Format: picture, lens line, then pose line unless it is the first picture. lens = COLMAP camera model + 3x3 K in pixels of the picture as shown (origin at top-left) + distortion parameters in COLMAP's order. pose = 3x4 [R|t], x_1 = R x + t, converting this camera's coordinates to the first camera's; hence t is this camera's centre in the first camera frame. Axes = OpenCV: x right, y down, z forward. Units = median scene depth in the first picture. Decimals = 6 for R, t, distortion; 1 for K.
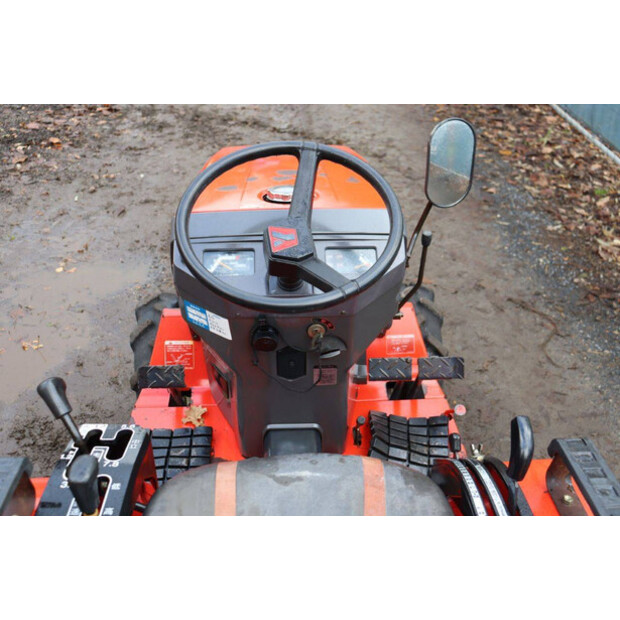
lens RADIAL K [[641.6, 0, 310.0], [0, 641.6, 310.0], [0, 0, 1]] dist [-0.016323, -0.020197]
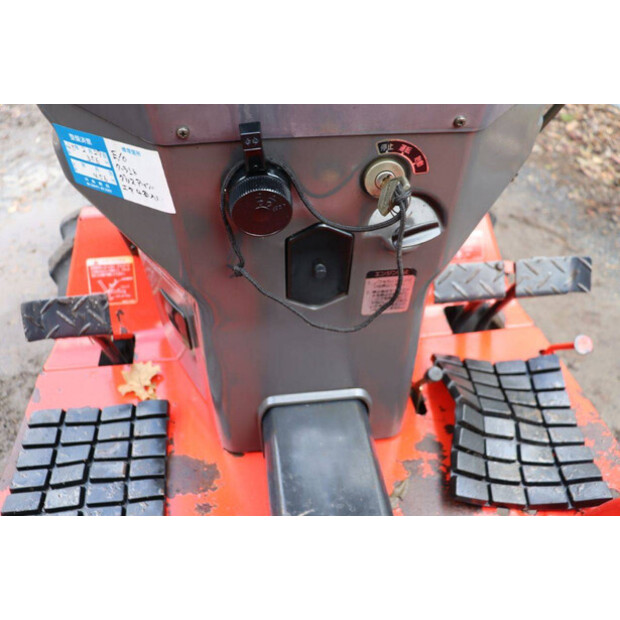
lens RADIAL K [[535.4, 0, 310.0], [0, 535.4, 310.0], [0, 0, 1]] dist [-0.092446, 0.007412]
pose [[0.997037, -0.056047, 0.052689, -0.046816], [0.050813, 0.994092, 0.095912, 0.063190], [-0.057753, -0.092951, 0.993994, 0.524181]]
